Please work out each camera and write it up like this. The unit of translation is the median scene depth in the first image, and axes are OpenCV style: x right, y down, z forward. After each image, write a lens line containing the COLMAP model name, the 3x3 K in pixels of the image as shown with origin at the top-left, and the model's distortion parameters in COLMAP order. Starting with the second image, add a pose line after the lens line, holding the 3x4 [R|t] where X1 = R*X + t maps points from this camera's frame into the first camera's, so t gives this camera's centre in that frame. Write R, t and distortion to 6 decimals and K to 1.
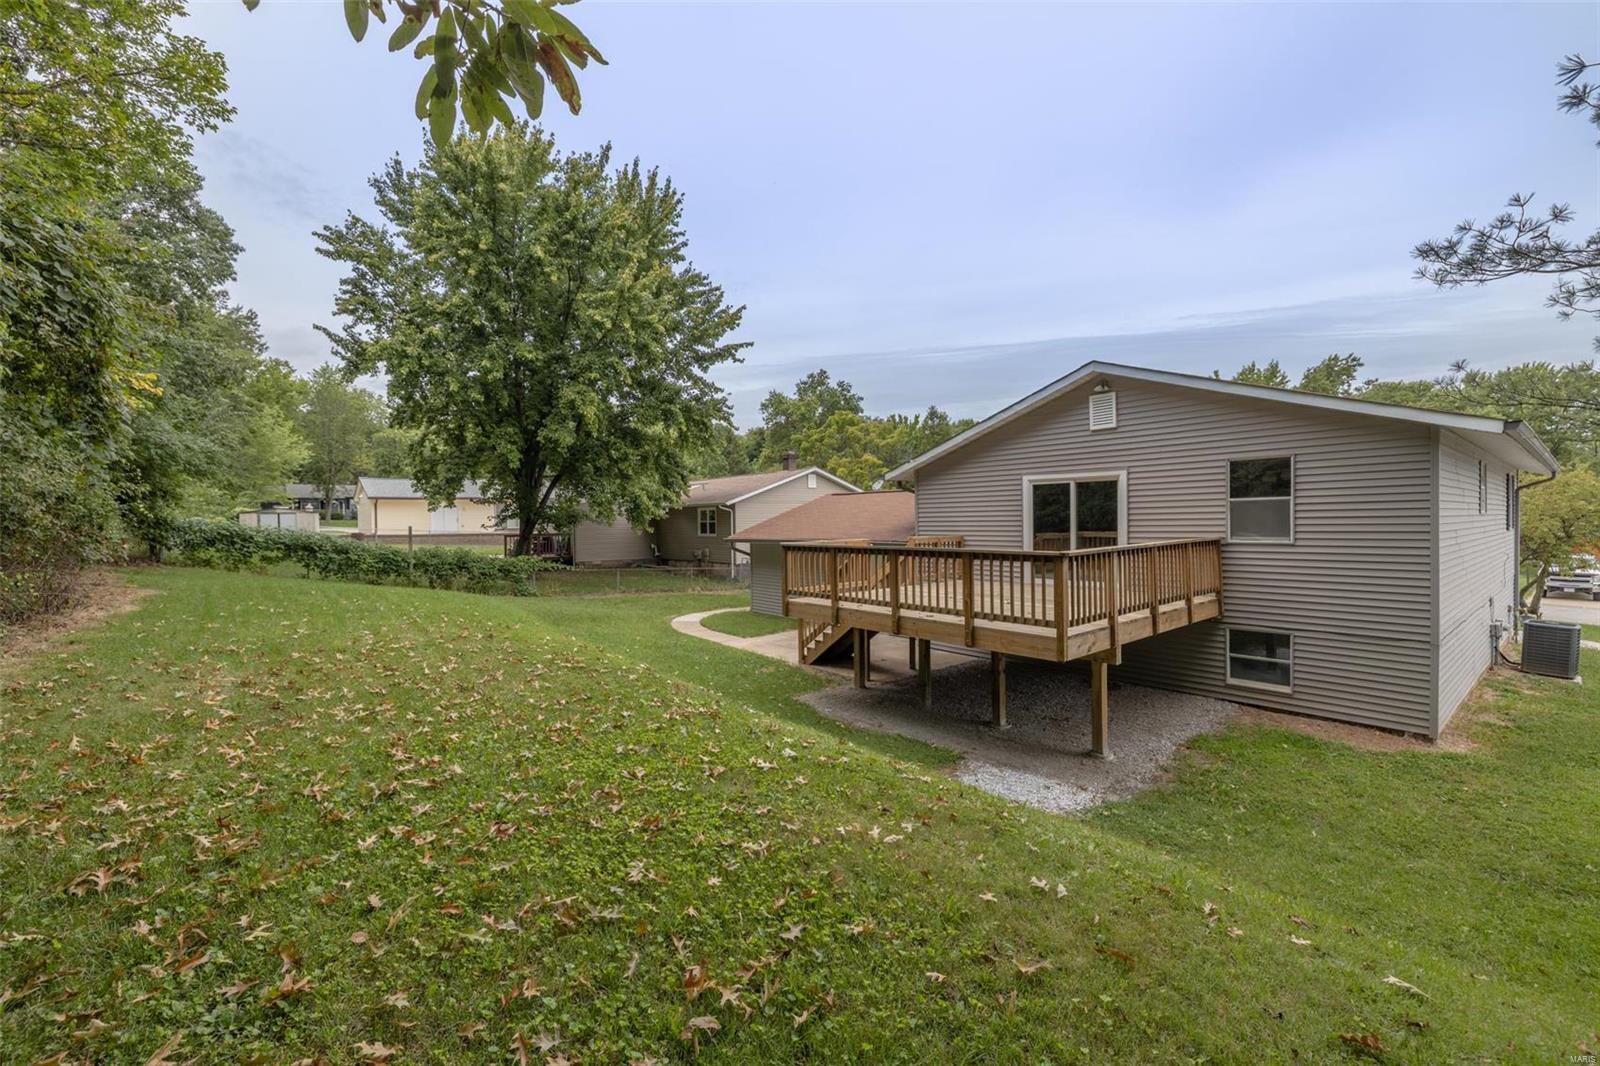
lens RADIAL K [[668.3, 0, 800.0], [0, 668.3, 533.0], [0, 0, 1]] dist [0.000929, -0.000017]
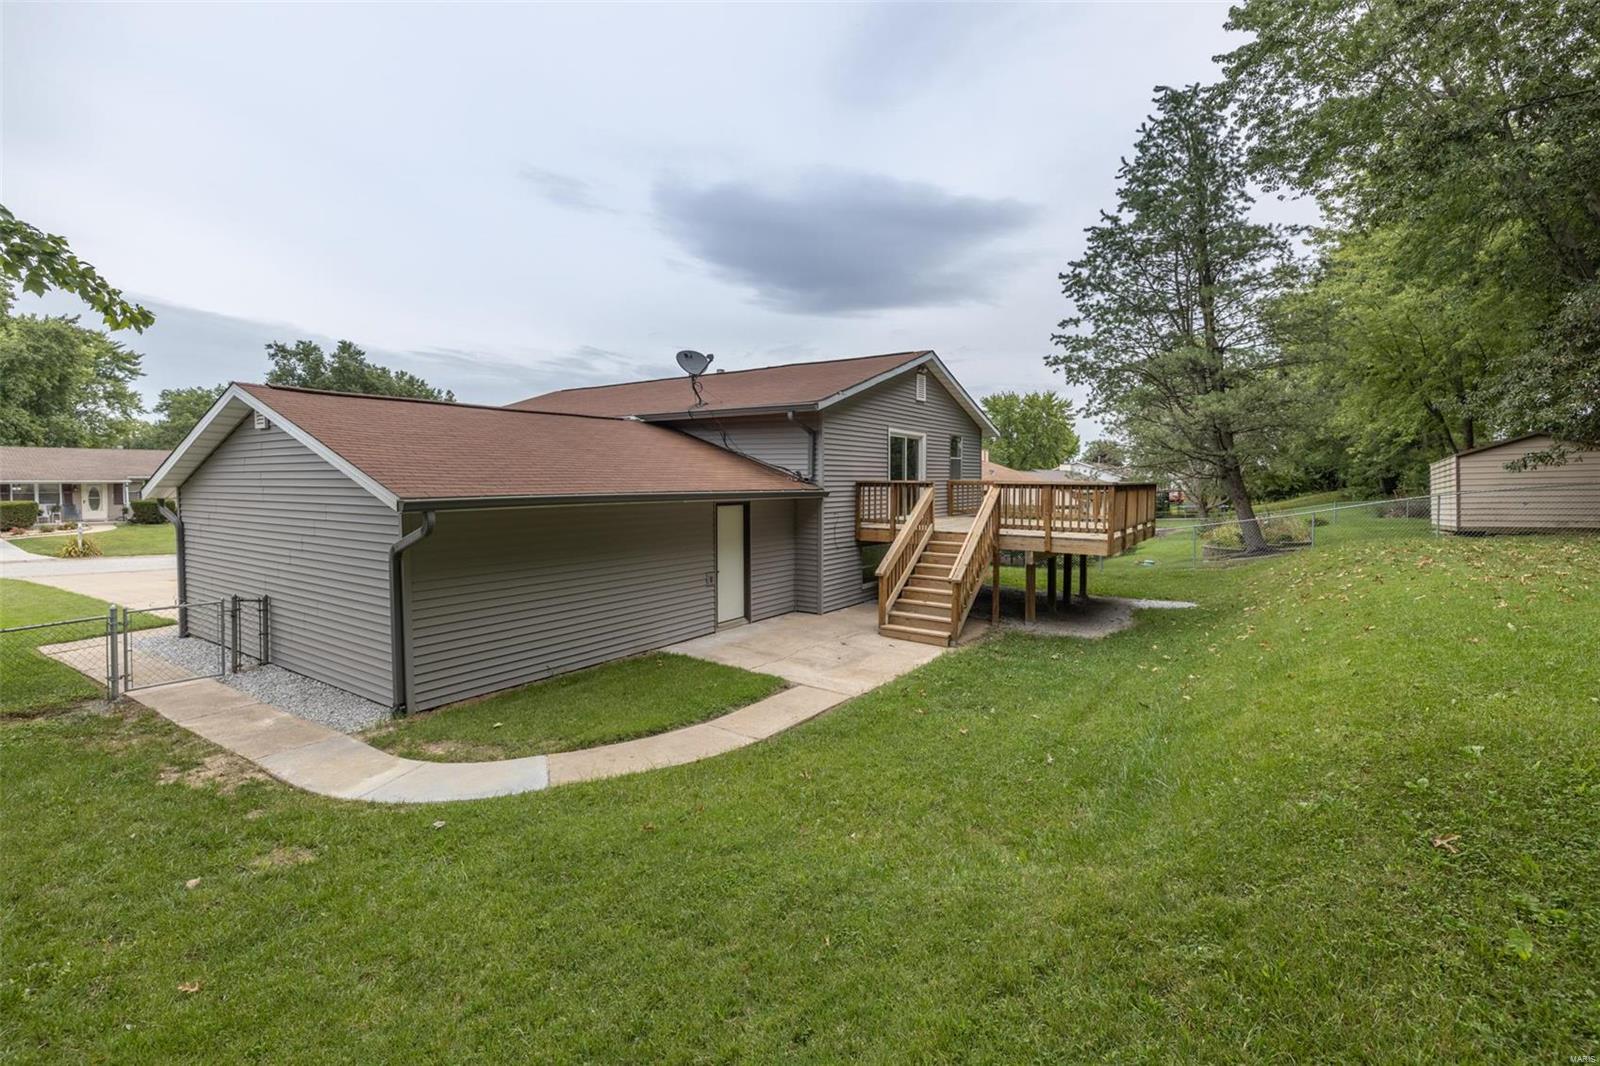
lens RADIAL K [[691.2, 0, 803.0], [0, 691.2, 510.0], [0, 0, 1]] dist [-0.000861, -0.000079]
pose [[-0.276715, -0.042799, 0.959998, -0.844200], [0.007814, 0.998874, 0.046784, -0.001095], [-0.960920, 0.020448, -0.276069, 1.629004]]
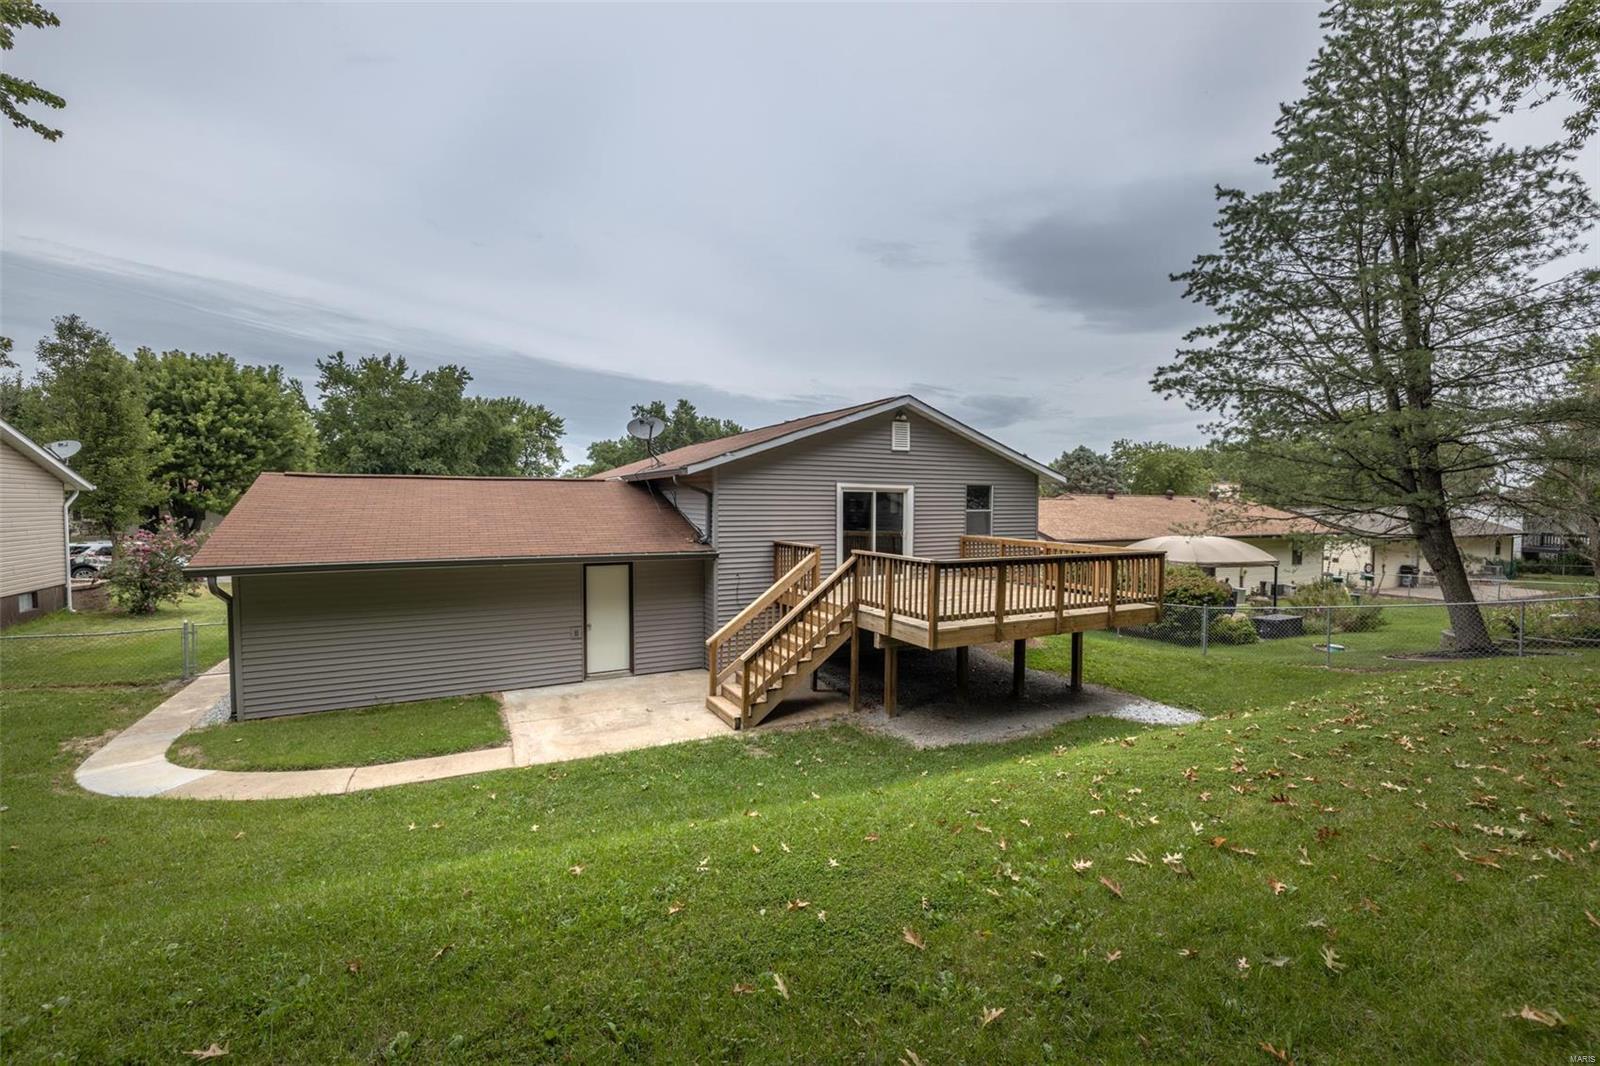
lens RADIAL K [[668.3, 0, 800.0], [0, 668.3, 533.0], [0, 0, 1]] dist [0.000929, -0.000017]
pose [[0.209251, -0.040132, 0.977038, -0.806475], [0.005282, 0.999189, 0.039910, -0.053328], [-0.977848, -0.003191, 0.209293, 0.927423]]
